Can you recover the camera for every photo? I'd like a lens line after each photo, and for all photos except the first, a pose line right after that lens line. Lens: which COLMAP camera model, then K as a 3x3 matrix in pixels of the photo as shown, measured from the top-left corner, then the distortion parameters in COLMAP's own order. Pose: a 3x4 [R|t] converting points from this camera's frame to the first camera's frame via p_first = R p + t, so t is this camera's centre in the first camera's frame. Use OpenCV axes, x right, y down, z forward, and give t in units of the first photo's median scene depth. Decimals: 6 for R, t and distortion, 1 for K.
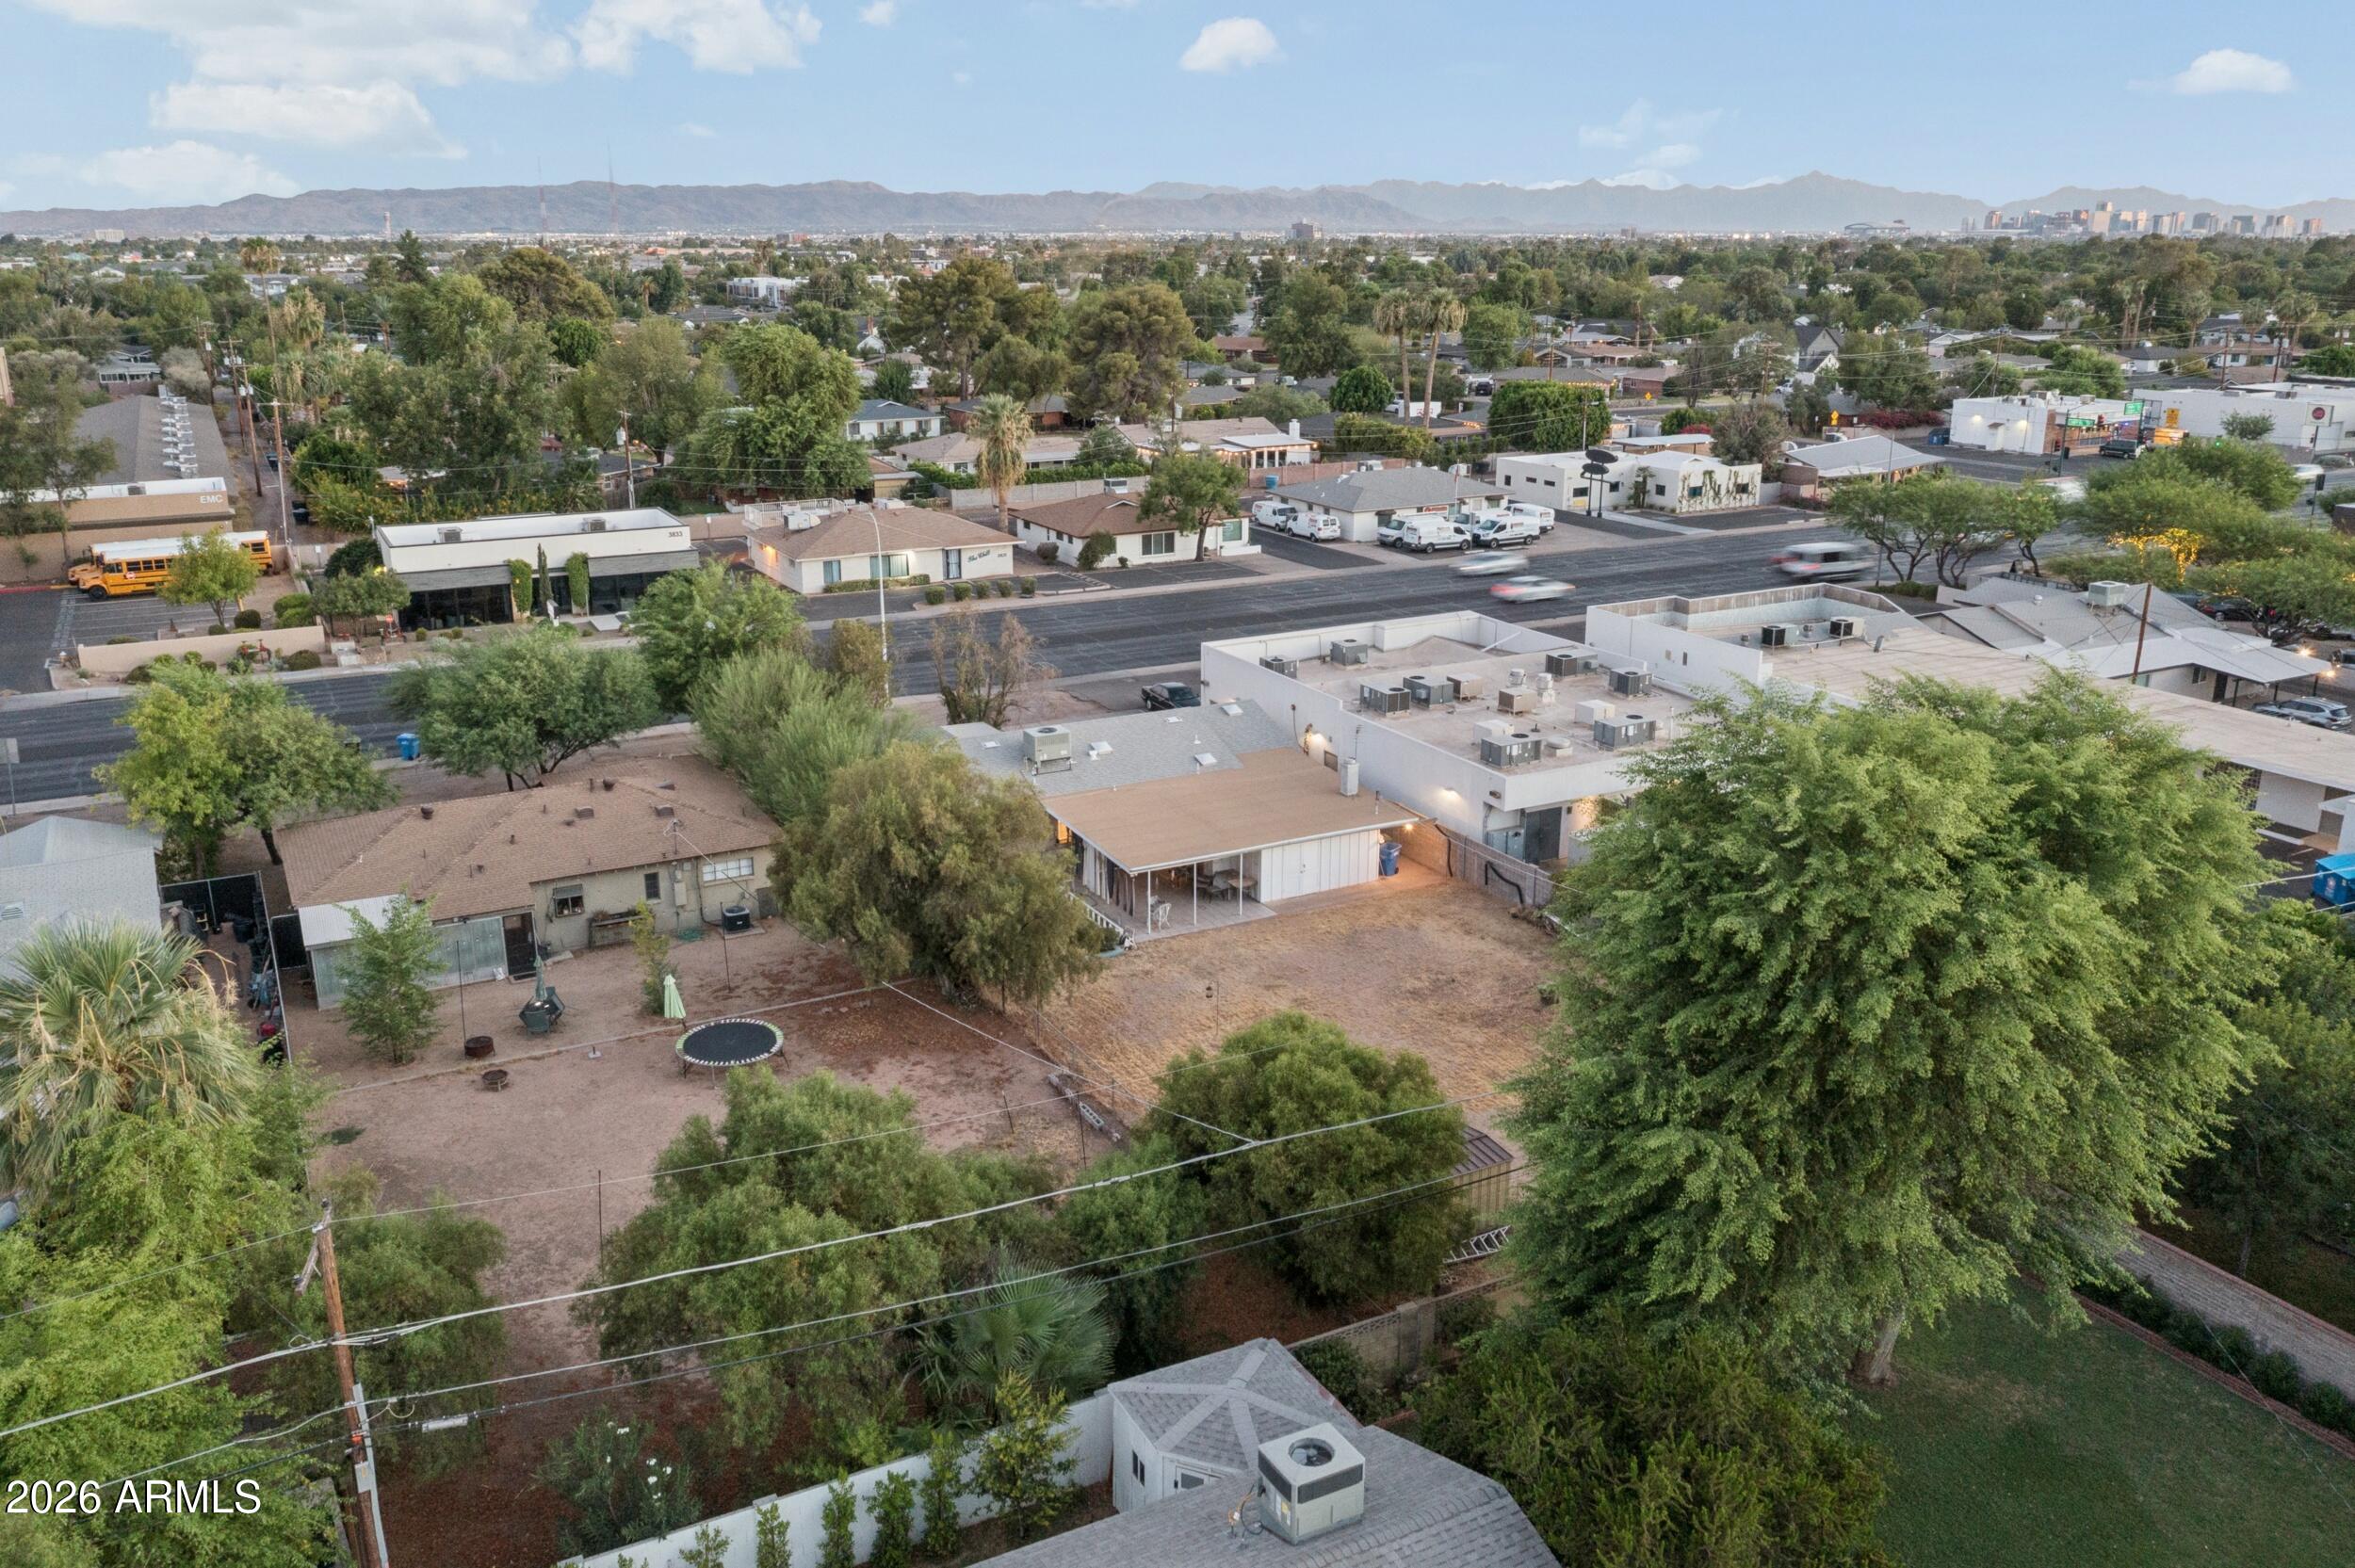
lens RADIAL K [[1823.2, 0, 1171.3], [0, 1823.2, 784.9], [0, 0, 1]] dist [-0.010782, -0.005050]
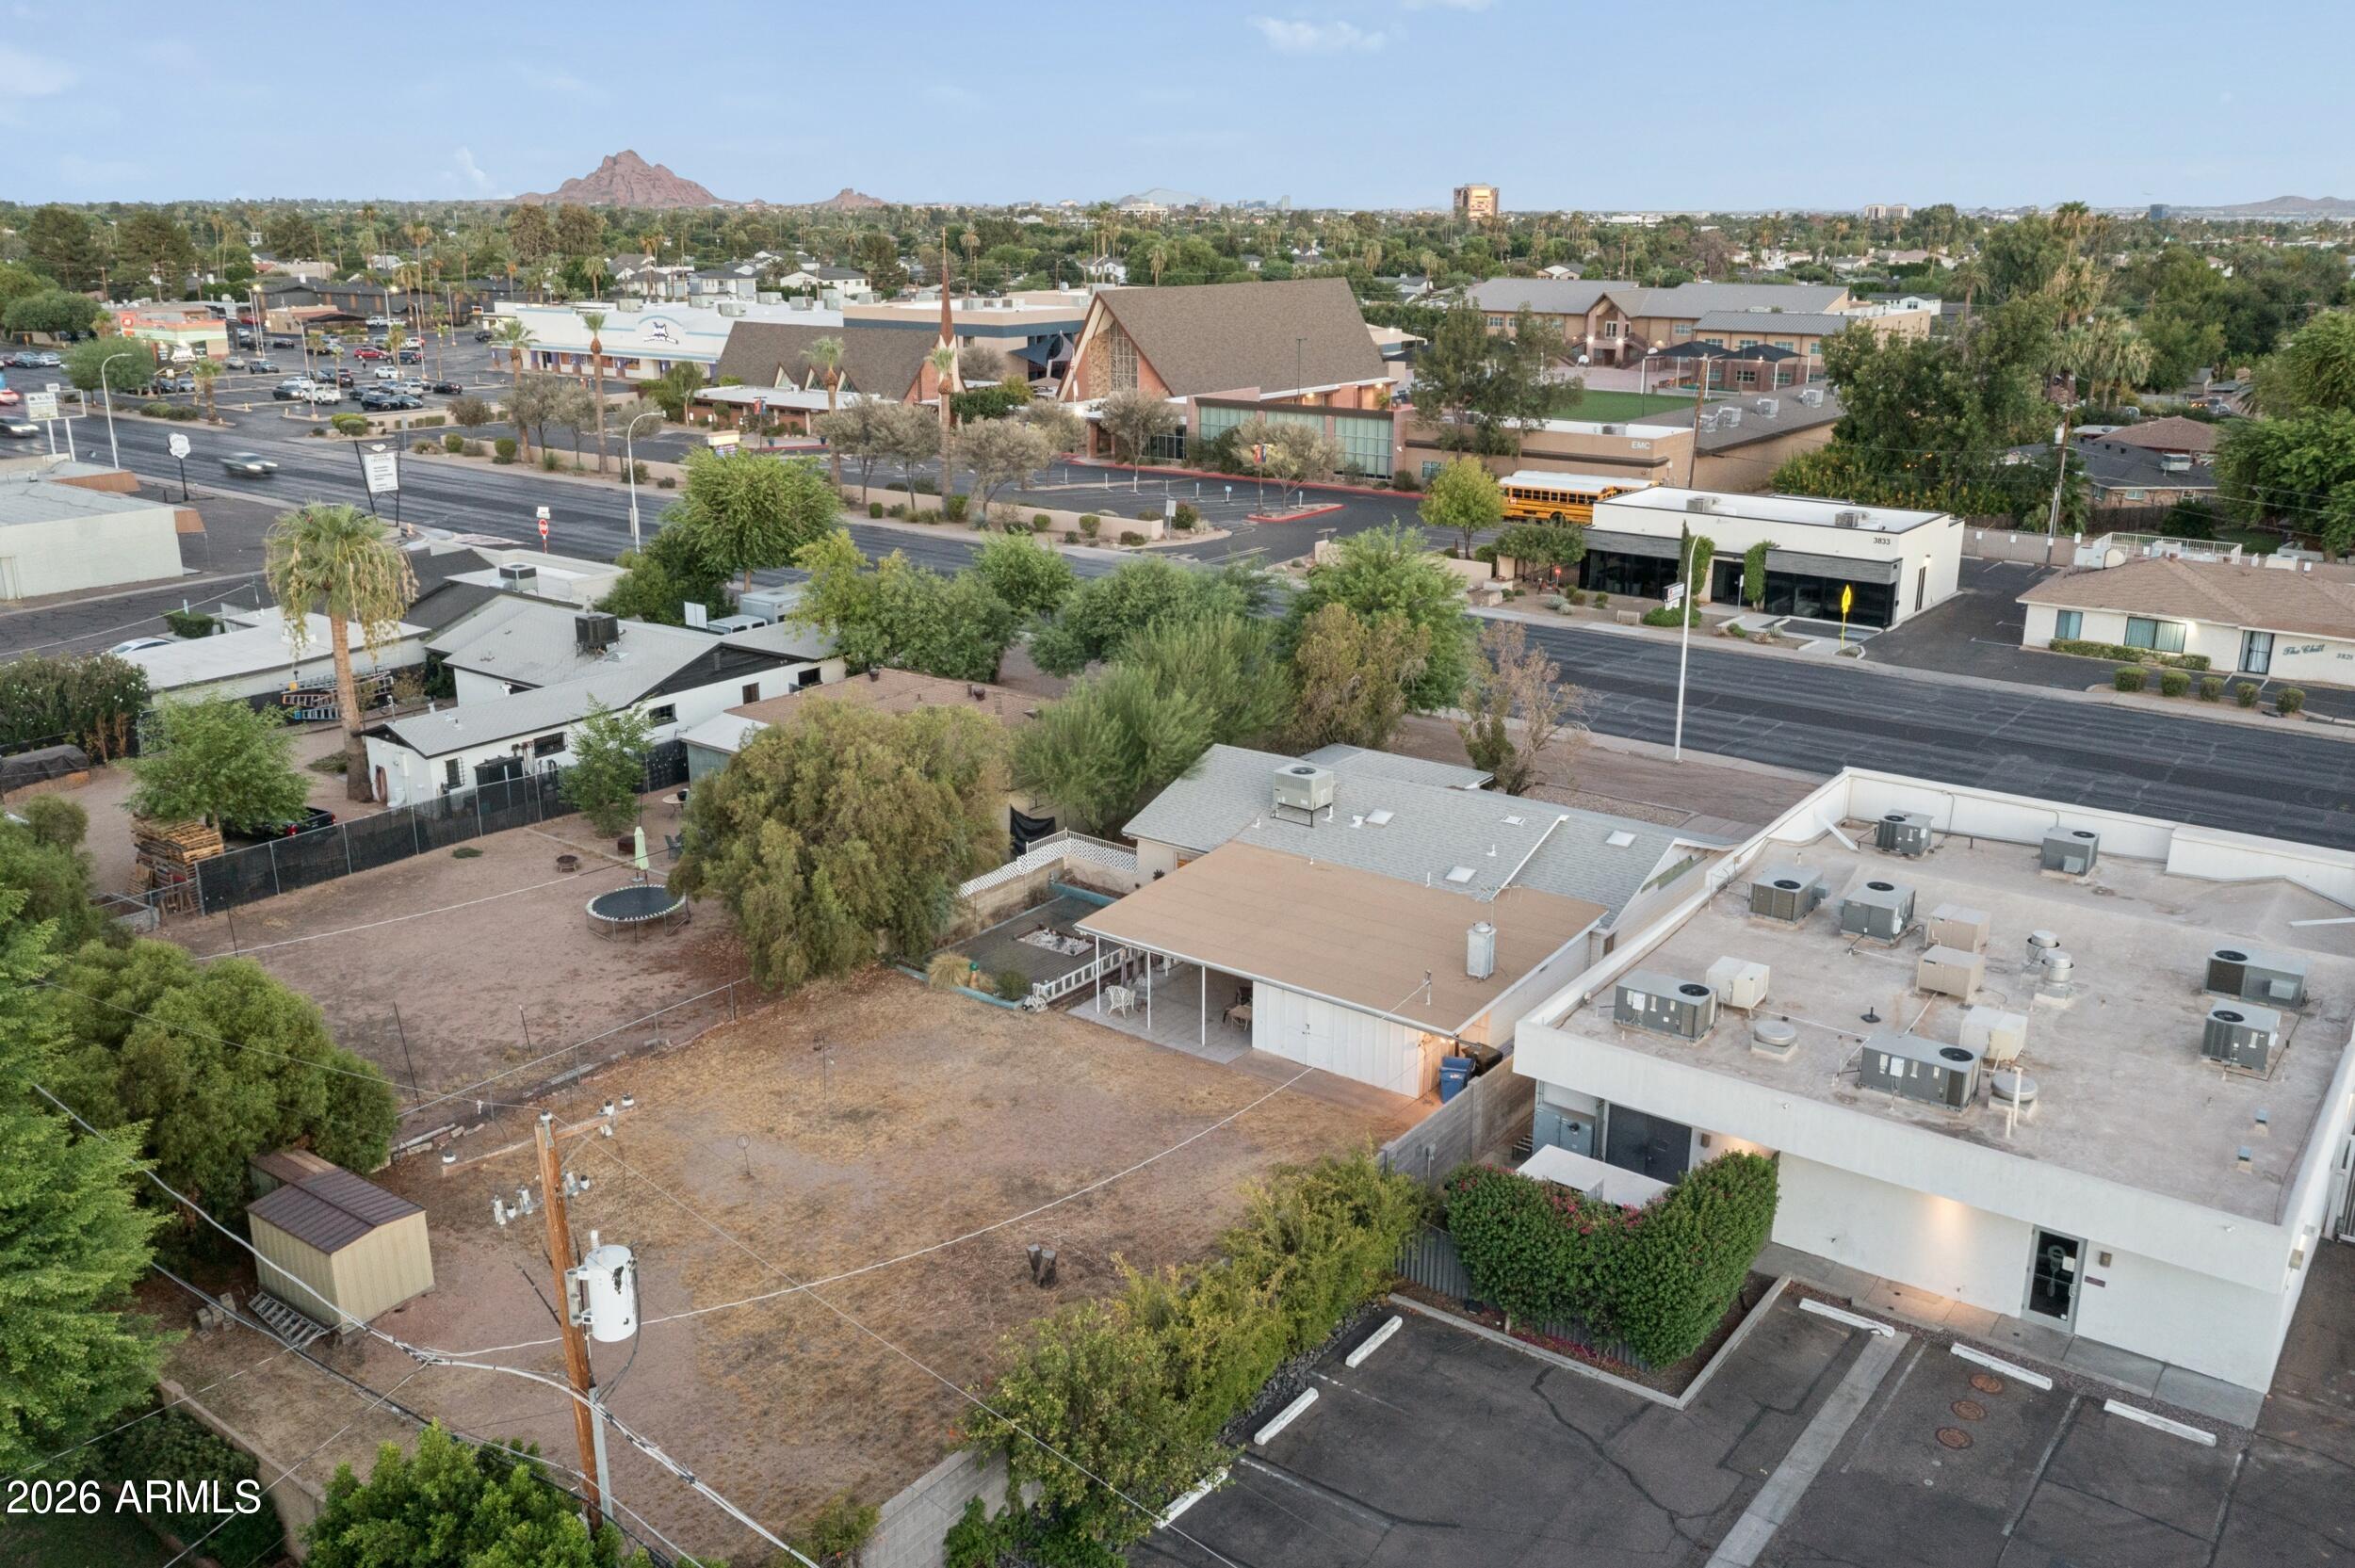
lens RADIAL K [[1875.9, 0, 1177.5], [0, 1875.9, 784.0], [0, 0, 1]] dist [-0.001671, -0.000883]
pose [[0.418603, 0.266878, -0.868071, 0.356083], [-0.266744, 0.949818, 0.163381, -0.081644], [0.868113, 0.163161, 0.468785, 0.313638]]
